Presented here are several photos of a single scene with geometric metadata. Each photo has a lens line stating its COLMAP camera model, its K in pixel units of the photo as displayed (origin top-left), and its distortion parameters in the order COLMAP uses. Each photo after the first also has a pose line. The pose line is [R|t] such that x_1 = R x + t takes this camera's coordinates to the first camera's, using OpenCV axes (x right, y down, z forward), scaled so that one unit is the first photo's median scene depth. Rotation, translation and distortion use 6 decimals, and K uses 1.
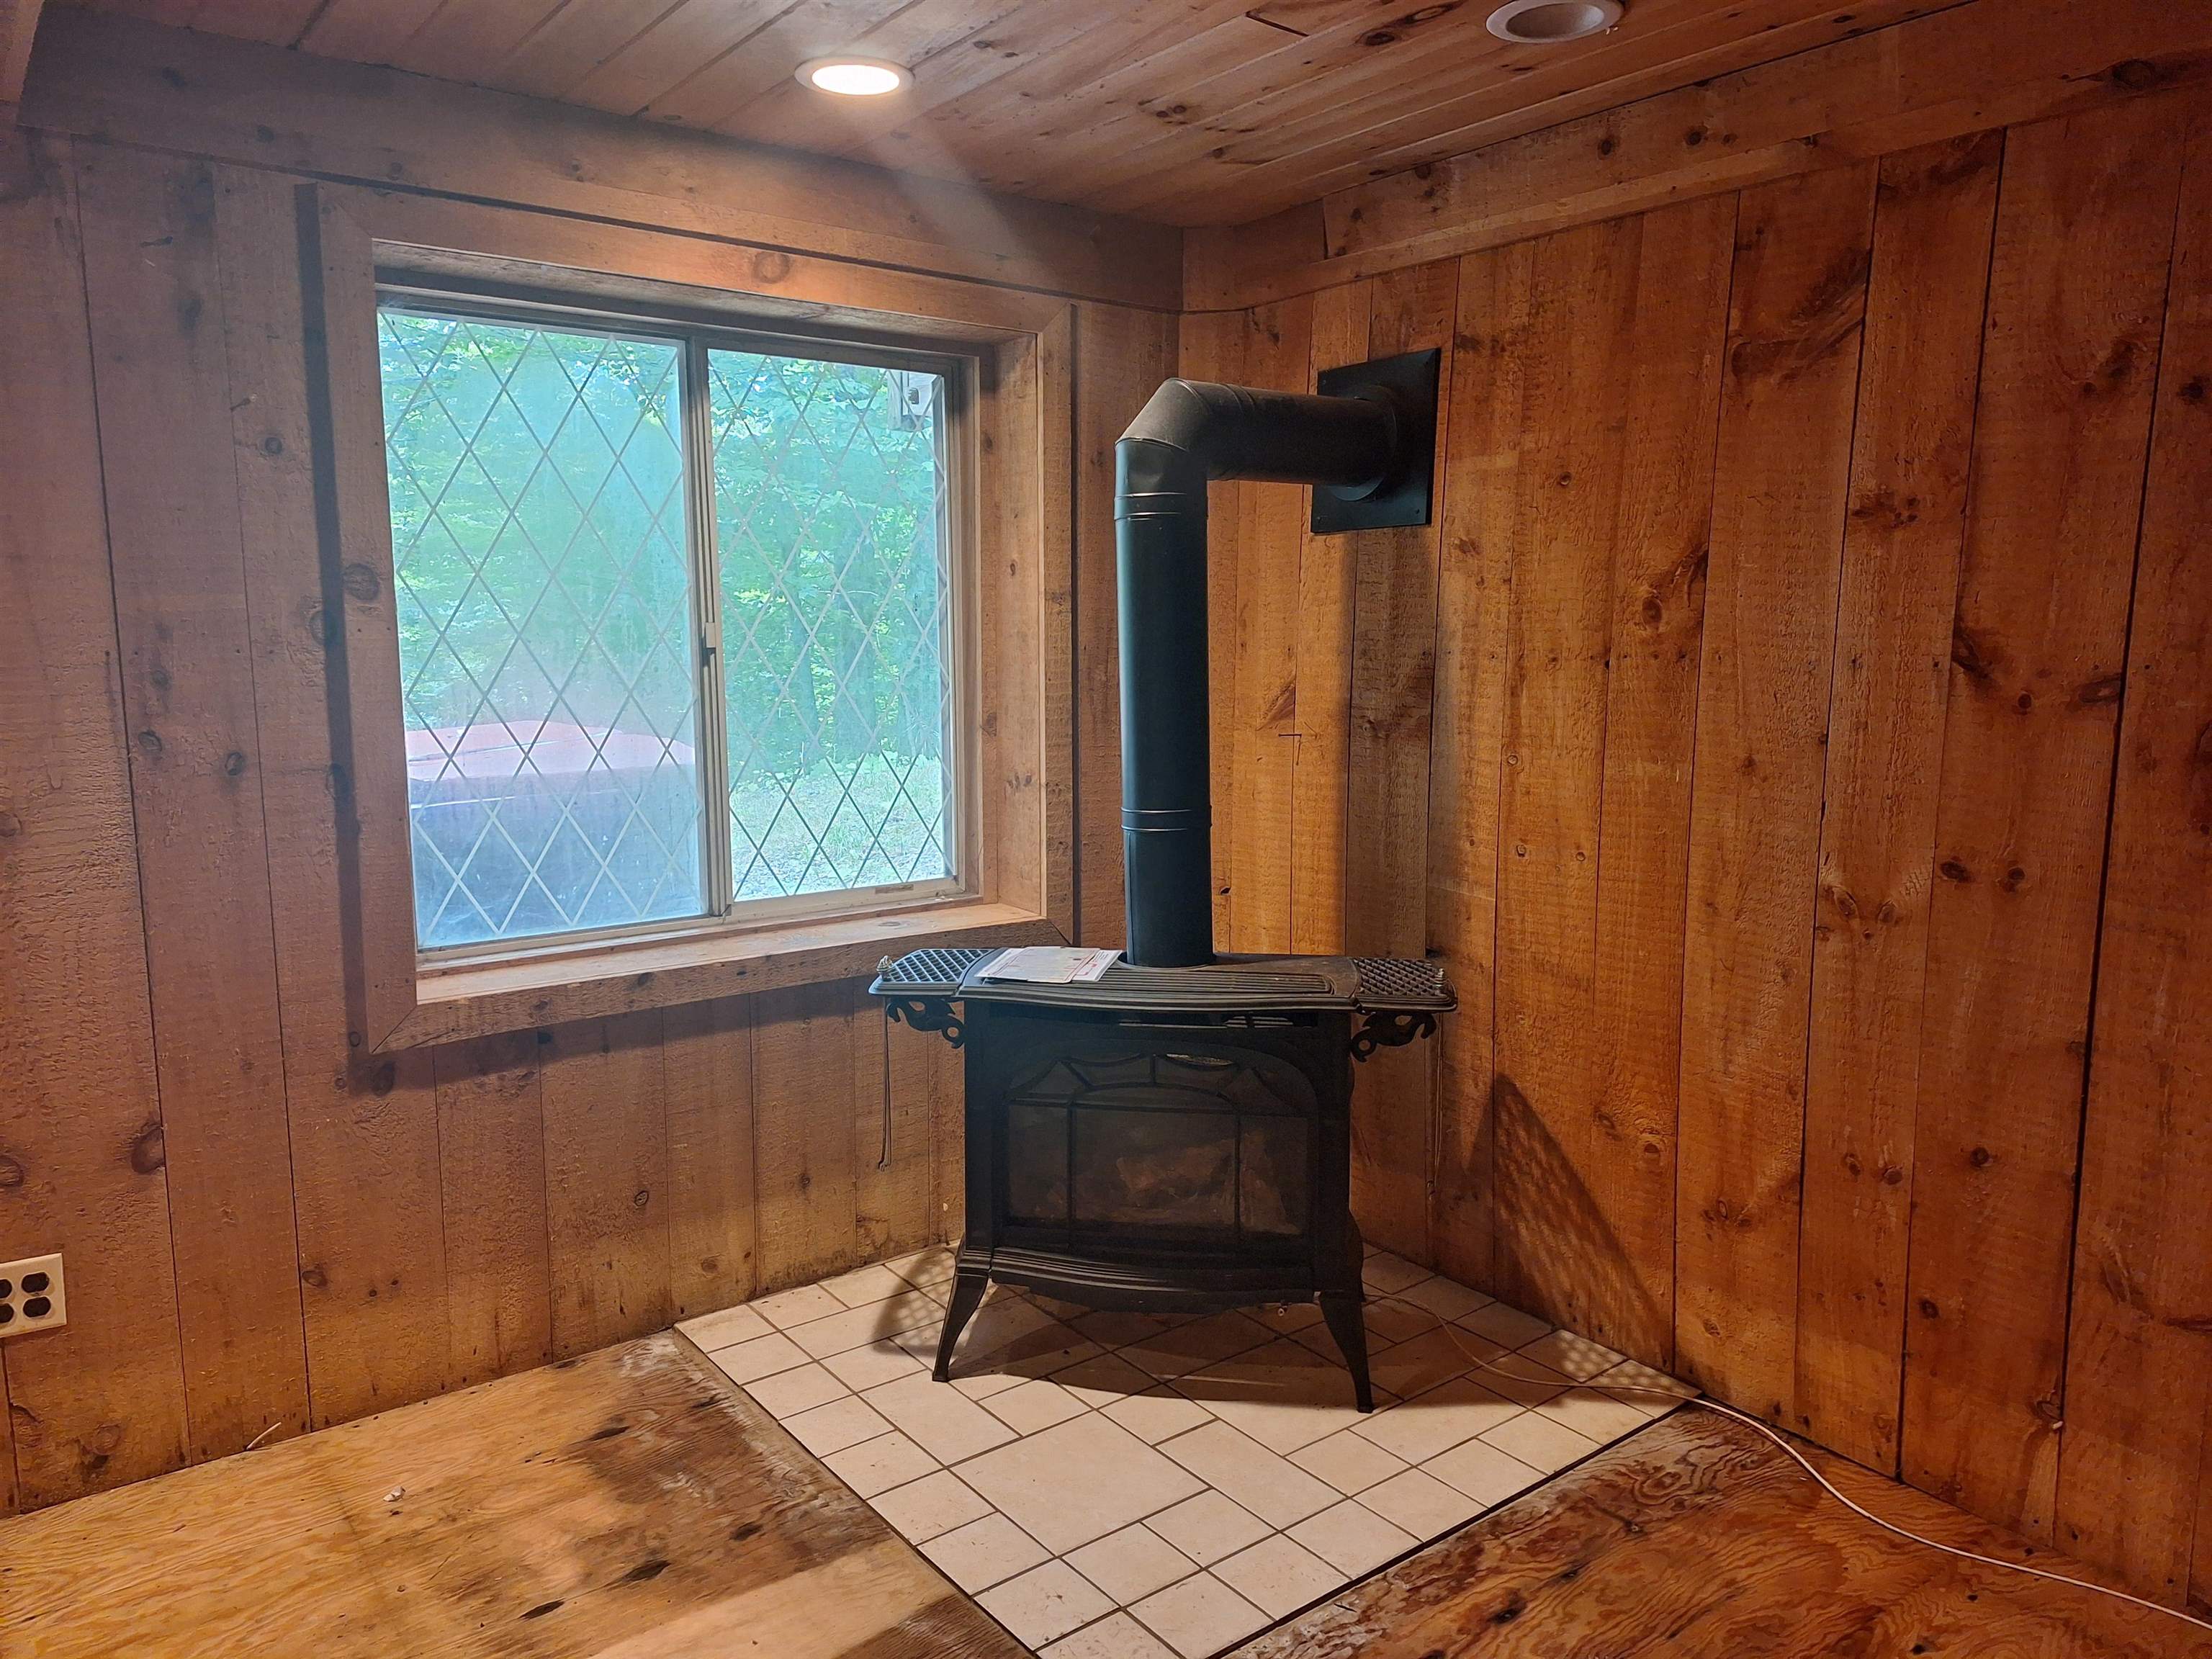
lens RADIAL K [[1520.3, 0, 1105.6], [0, 1520.3, 841.0], [0, 0, 1]] dist [0.090218, -0.103755]
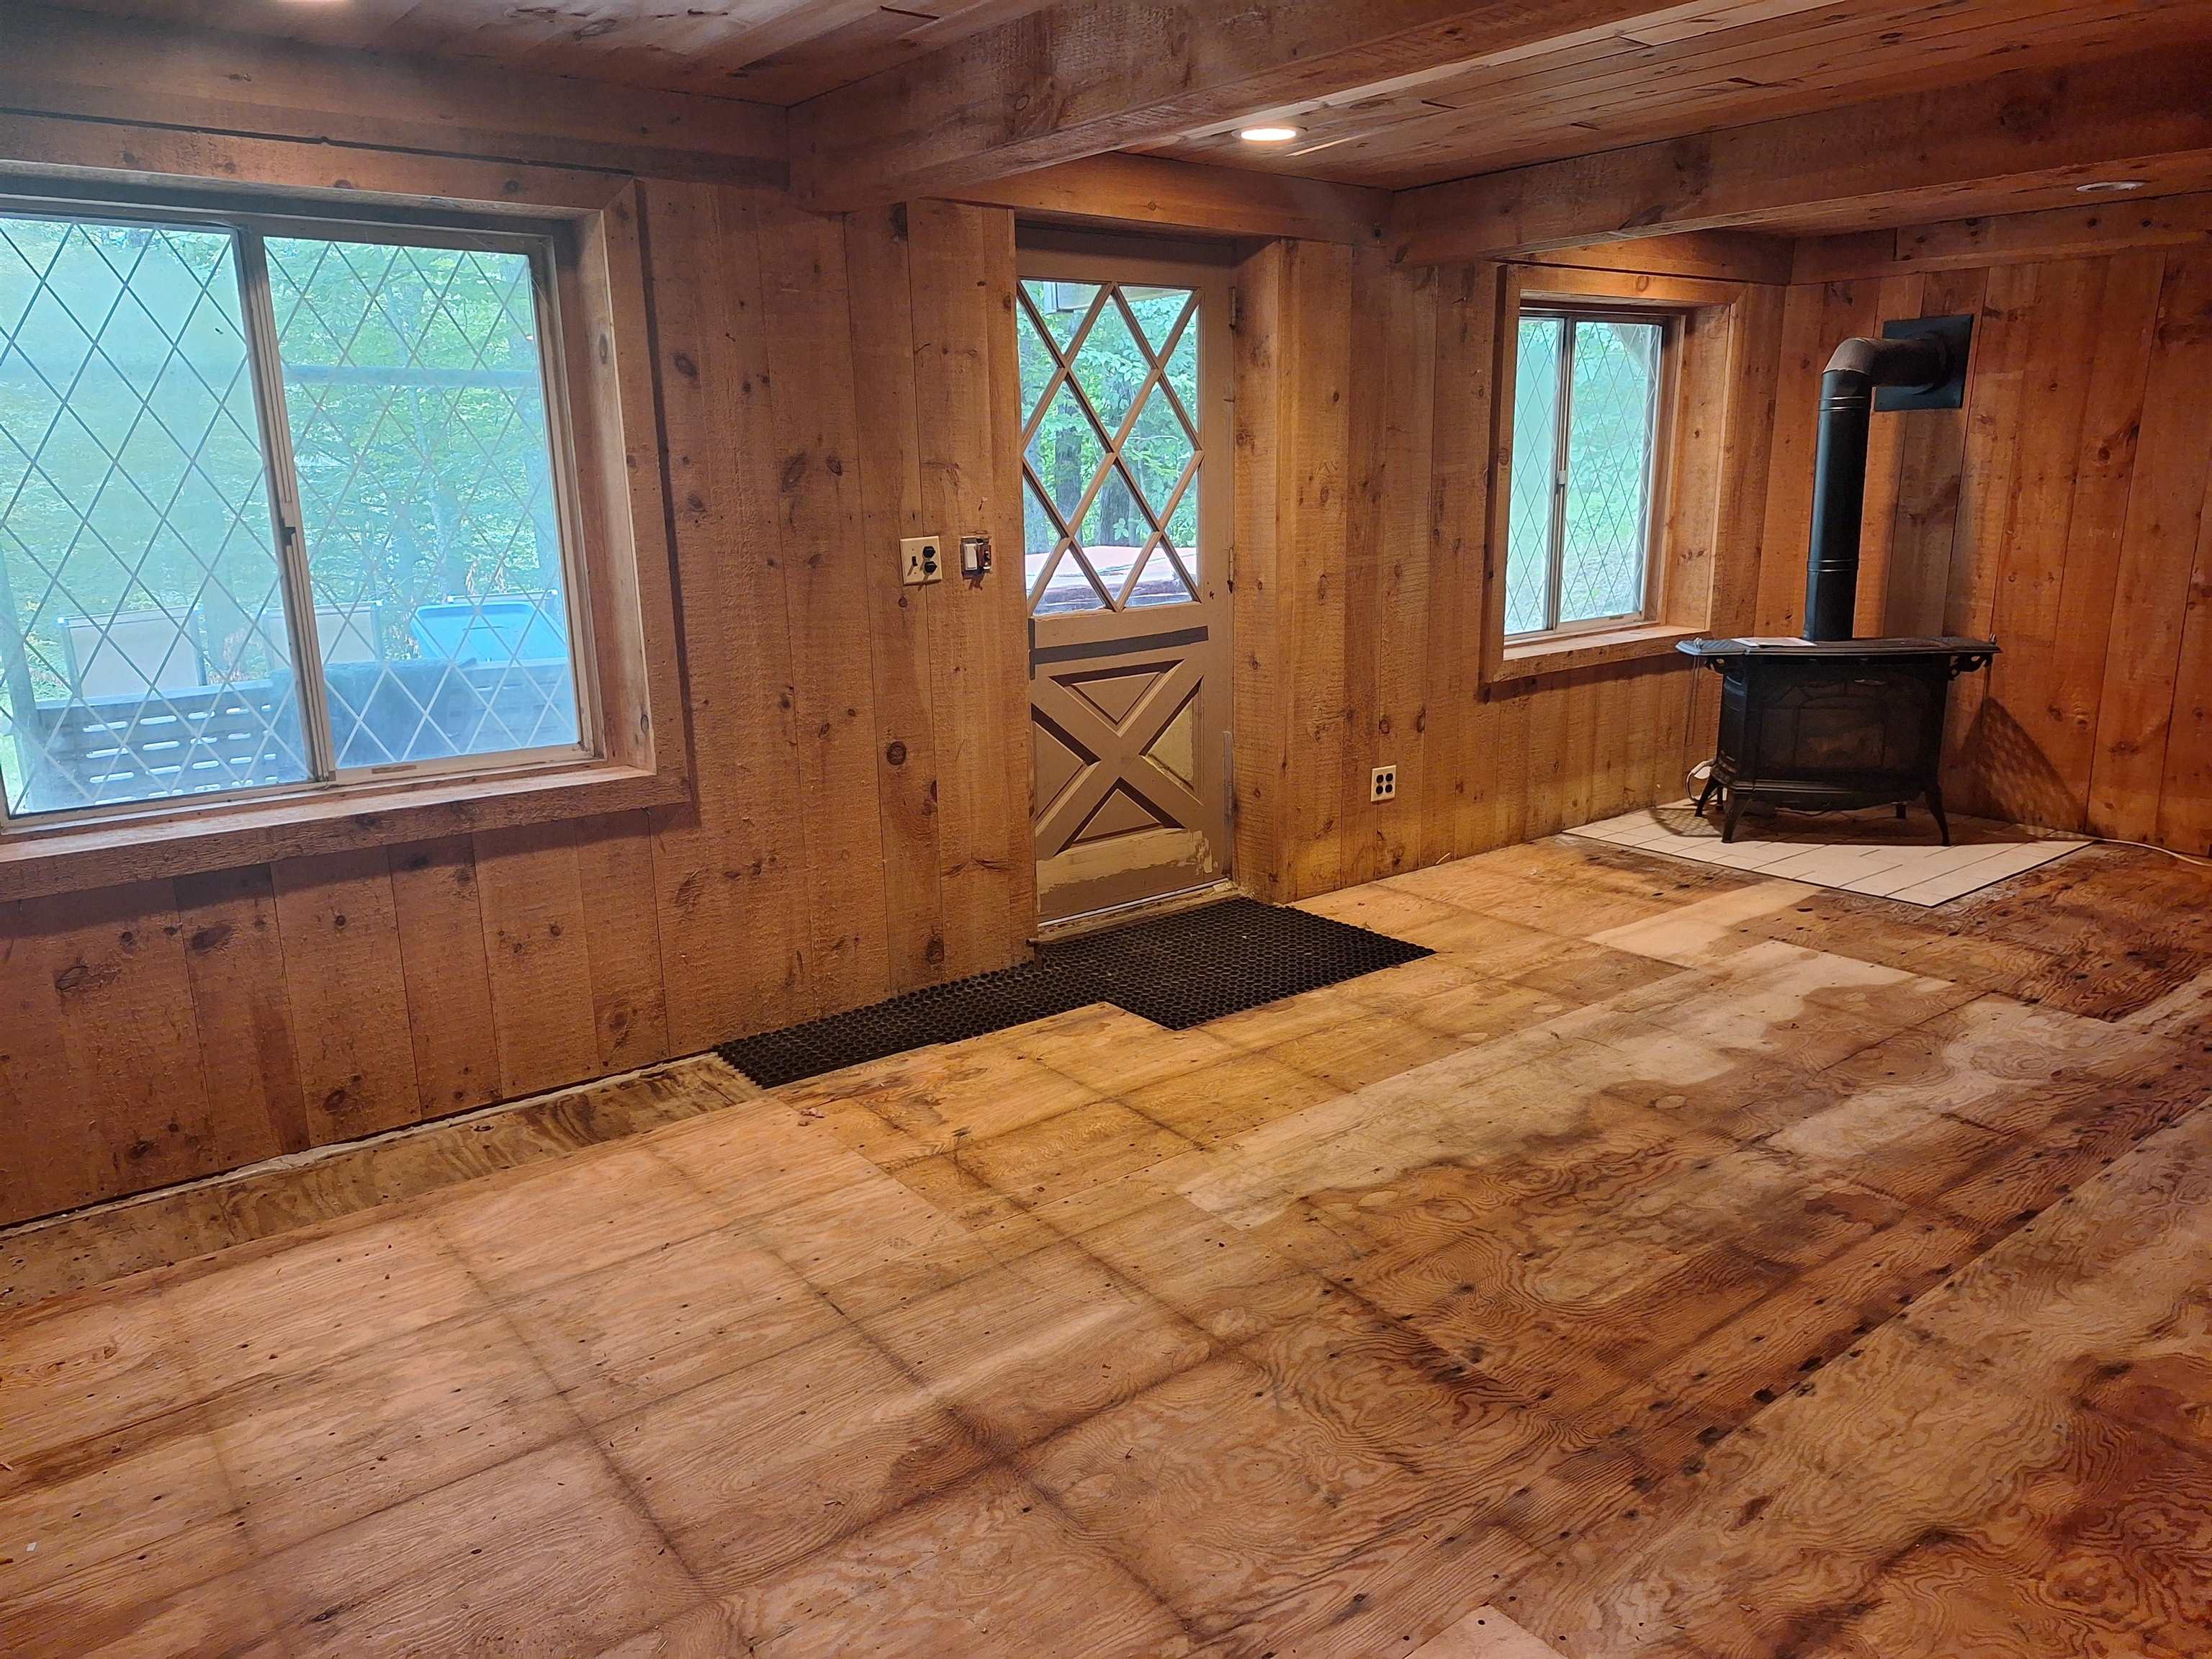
lens RADIAL K [[1520.3, 0, 1099.1], [0, 1520.3, 840.6], [0, 0, 1]] dist [0.090218, -0.103755]
pose [[0.999781, -0.020529, 0.004122, -1.011821], [0.019988, 0.994368, 0.104076, 0.122204], [-0.006235, -0.103971, 0.994561, -1.107226]]
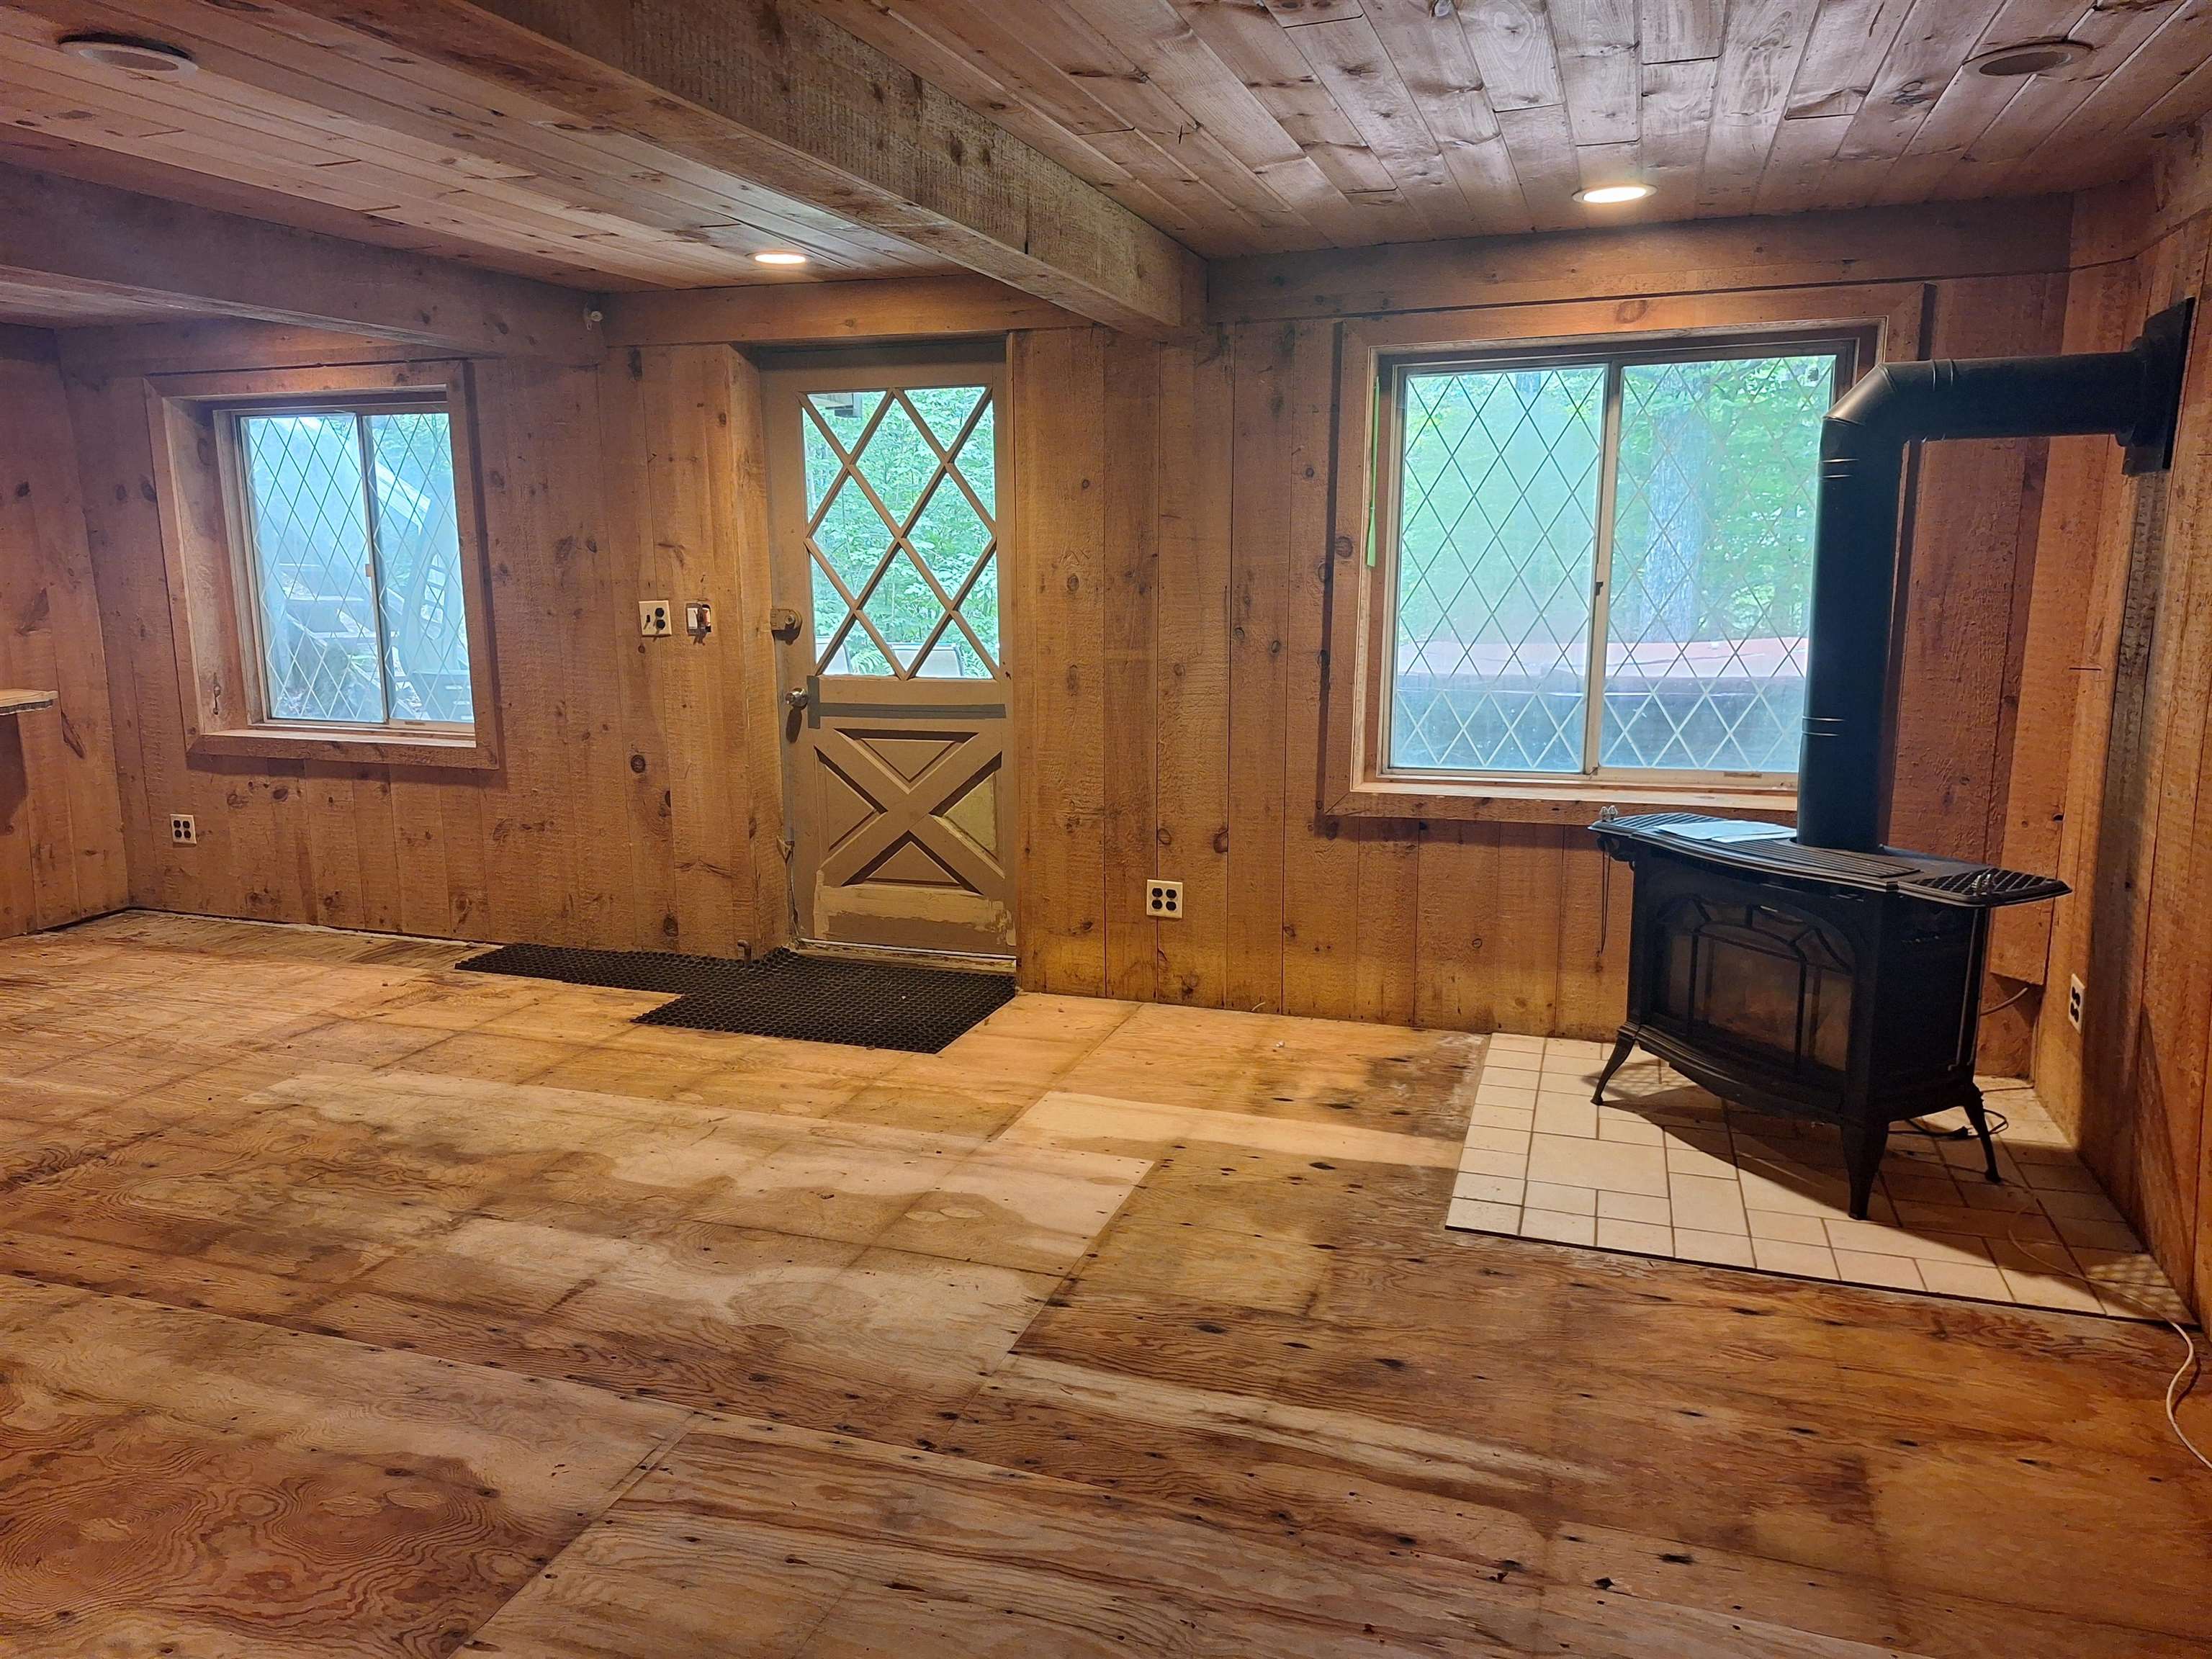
lens RADIAL K [[1520.3, 0, 1108.5], [0, 1520.3, 842.8], [0, 0, 1]] dist [0.090218, -0.103755]
pose [[0.559443, 0.151945, -0.814823, 0.807699], [-0.106757, 0.988075, 0.110955, 0.002219], [0.821965, 0.024915, 0.568993, -0.199100]]
